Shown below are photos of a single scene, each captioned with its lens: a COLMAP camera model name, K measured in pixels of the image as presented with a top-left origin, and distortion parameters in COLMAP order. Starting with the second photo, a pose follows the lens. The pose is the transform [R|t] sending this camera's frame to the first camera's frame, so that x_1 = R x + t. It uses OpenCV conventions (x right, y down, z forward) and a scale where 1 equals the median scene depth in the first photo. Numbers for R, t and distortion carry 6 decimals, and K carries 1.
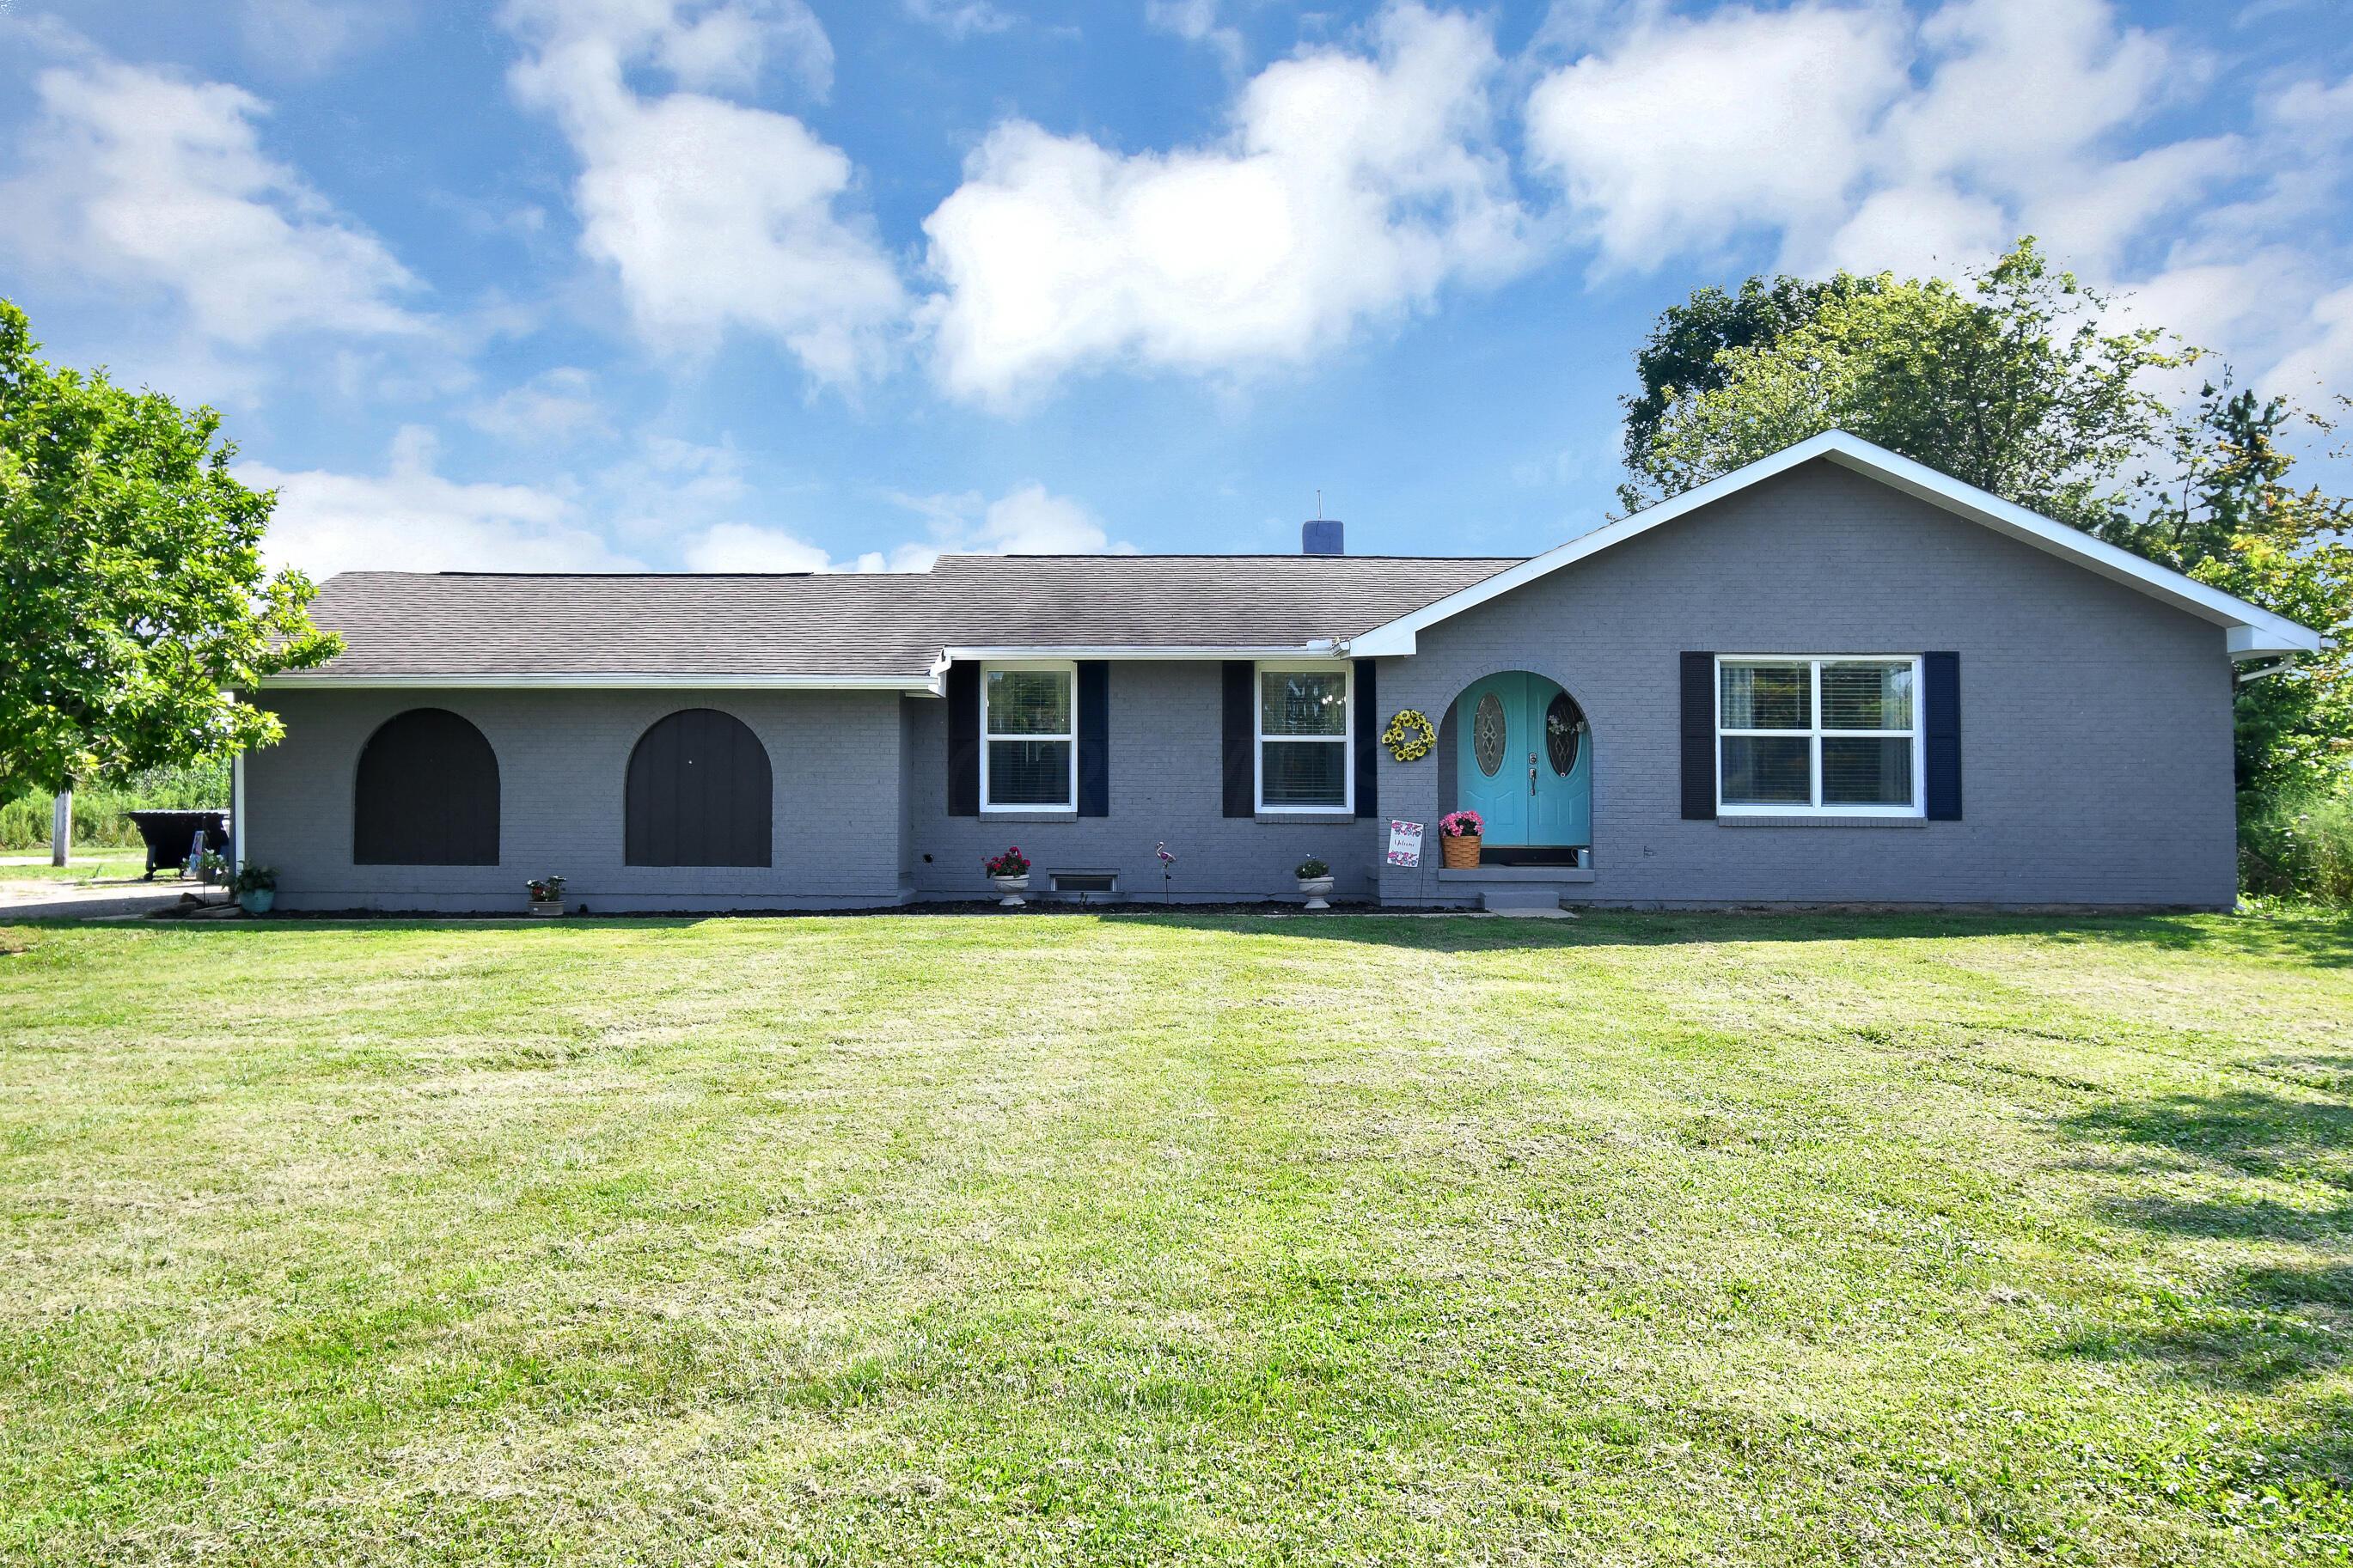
lens RADIAL K [[1868.7, 0, 1173.8], [0, 1868.7, 794.3], [0, 0, 1]] dist [0.000391, -0.000652]
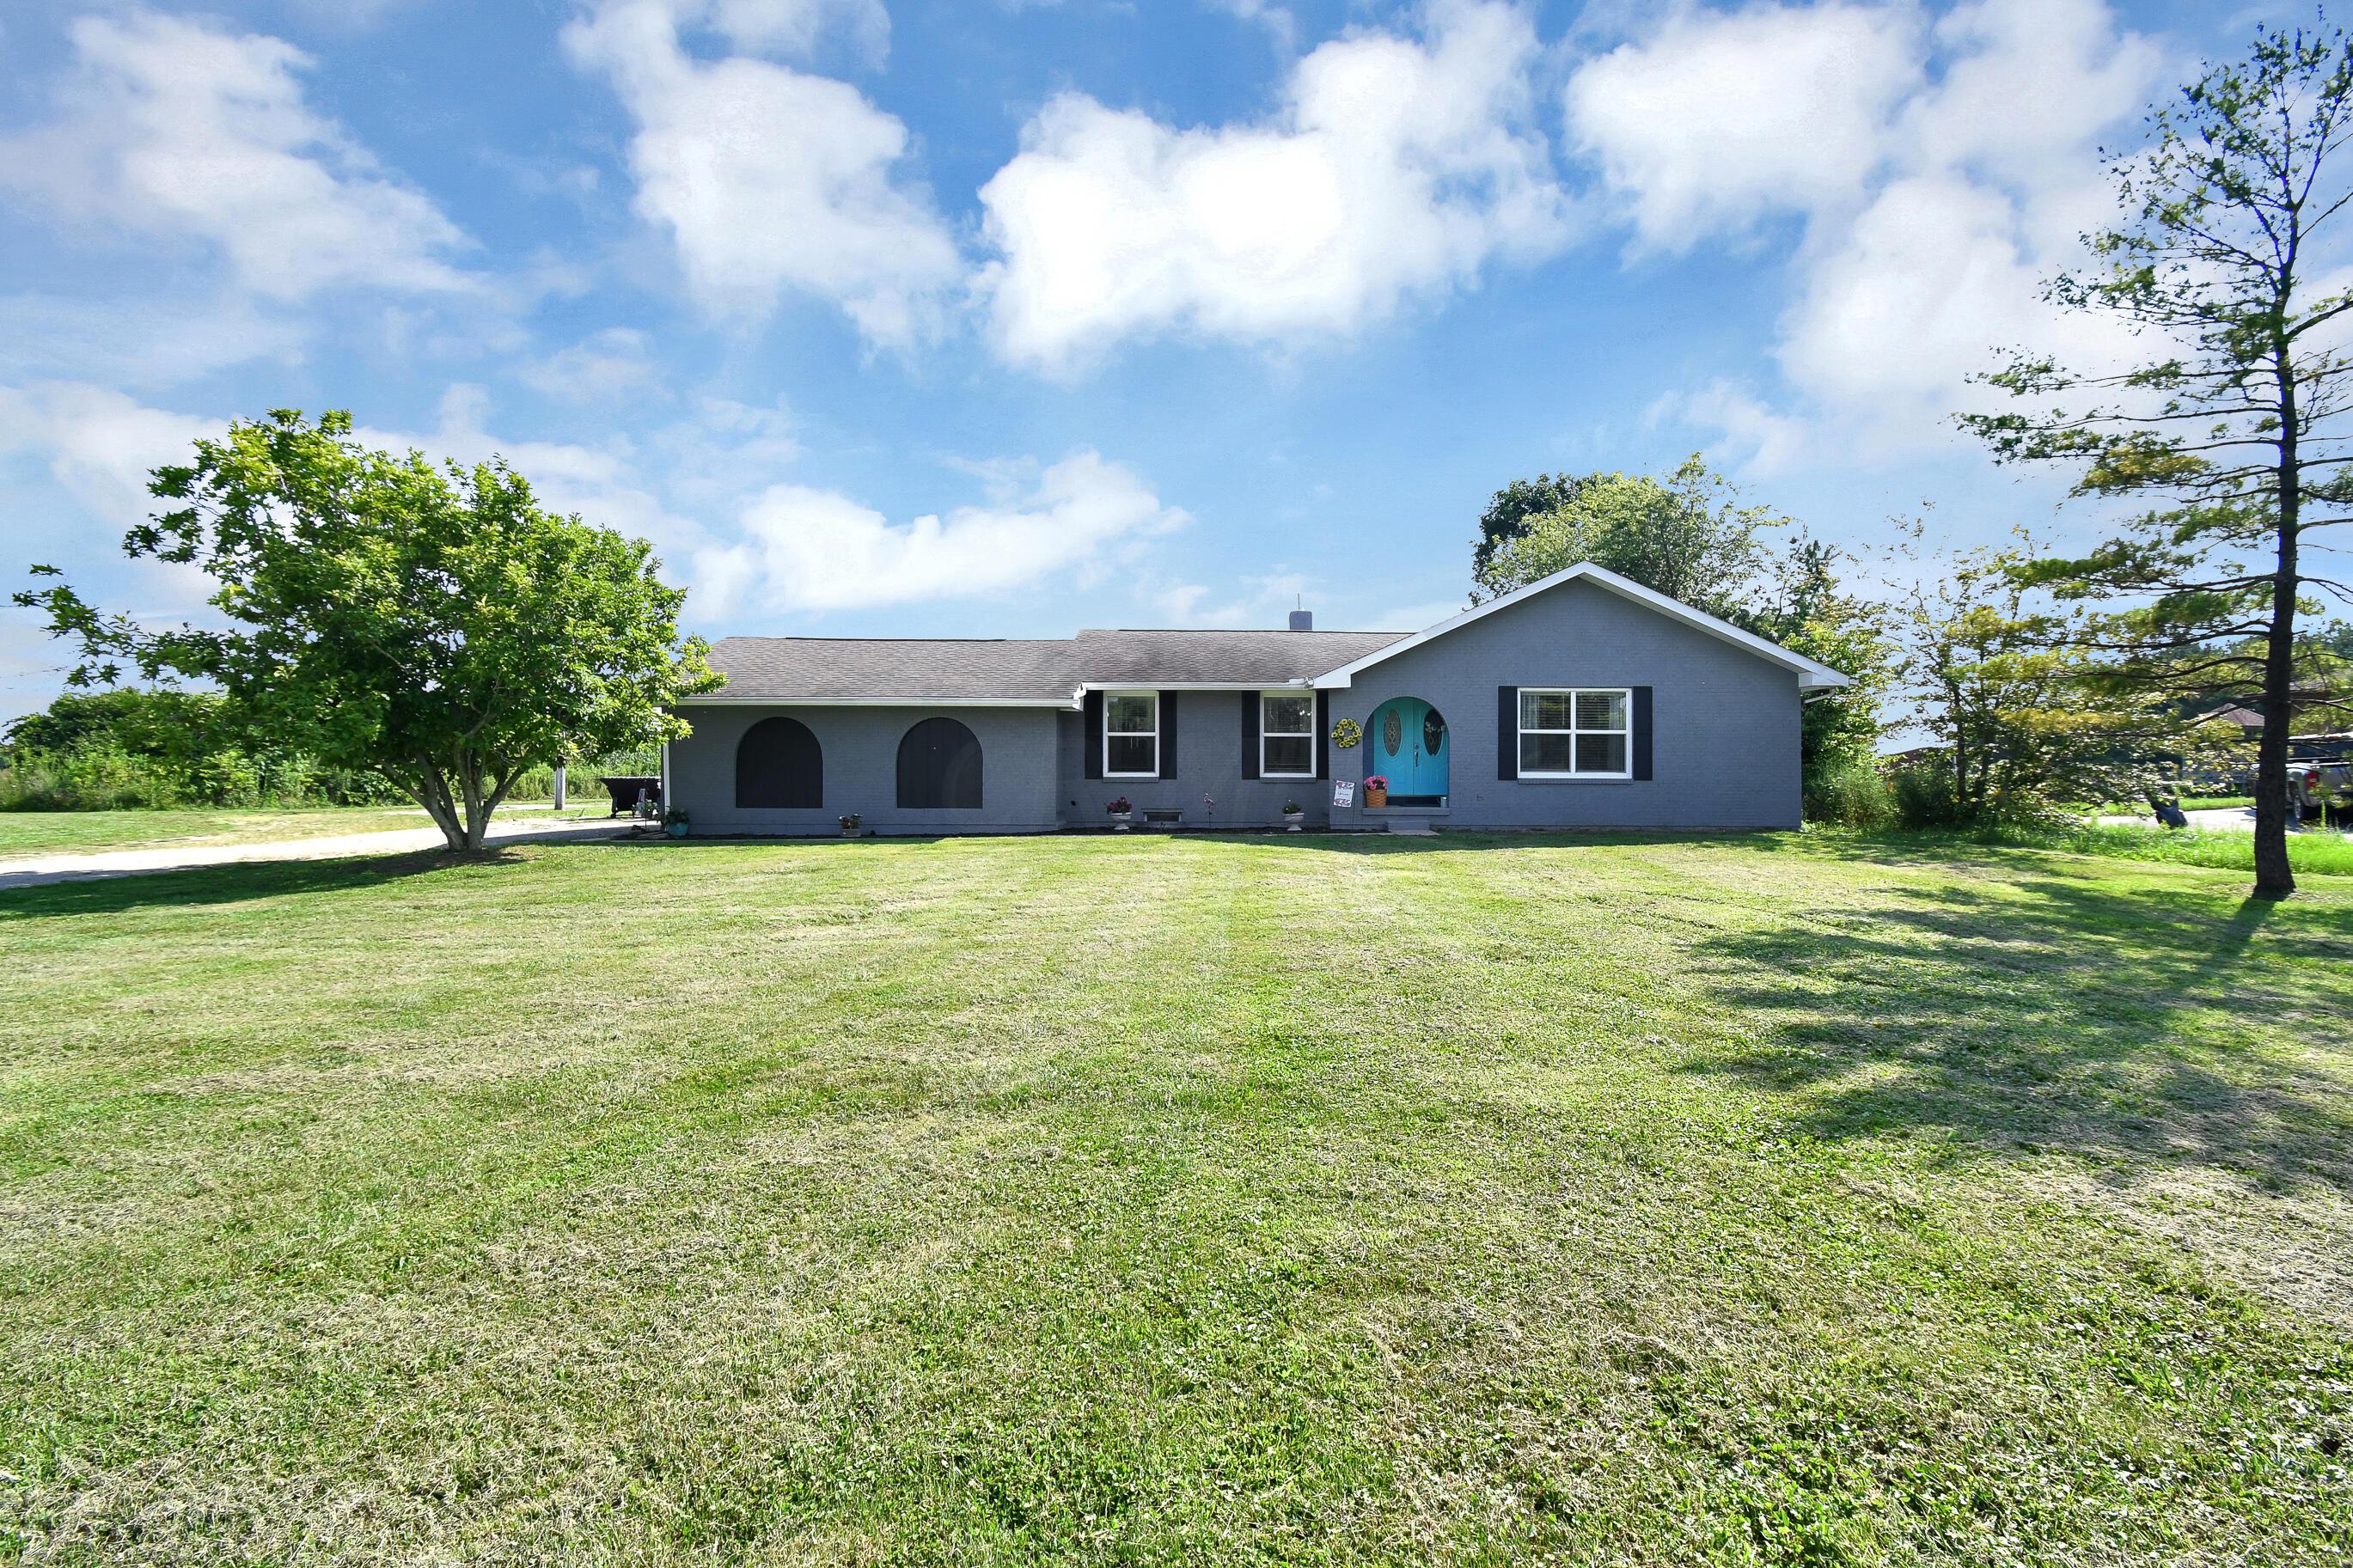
lens RADIAL K [[1034.1, 0, 1295.1], [0, 1034.1, 746.4], [0, 0, 1]] dist [0.000020, -0.000259]
pose [[0.996786, 0.001936, 0.080085, -0.006829], [-0.000302, 0.999792, -0.020401, 0.008285], [-0.080108, 0.020311, 0.996579, 0.422957]]
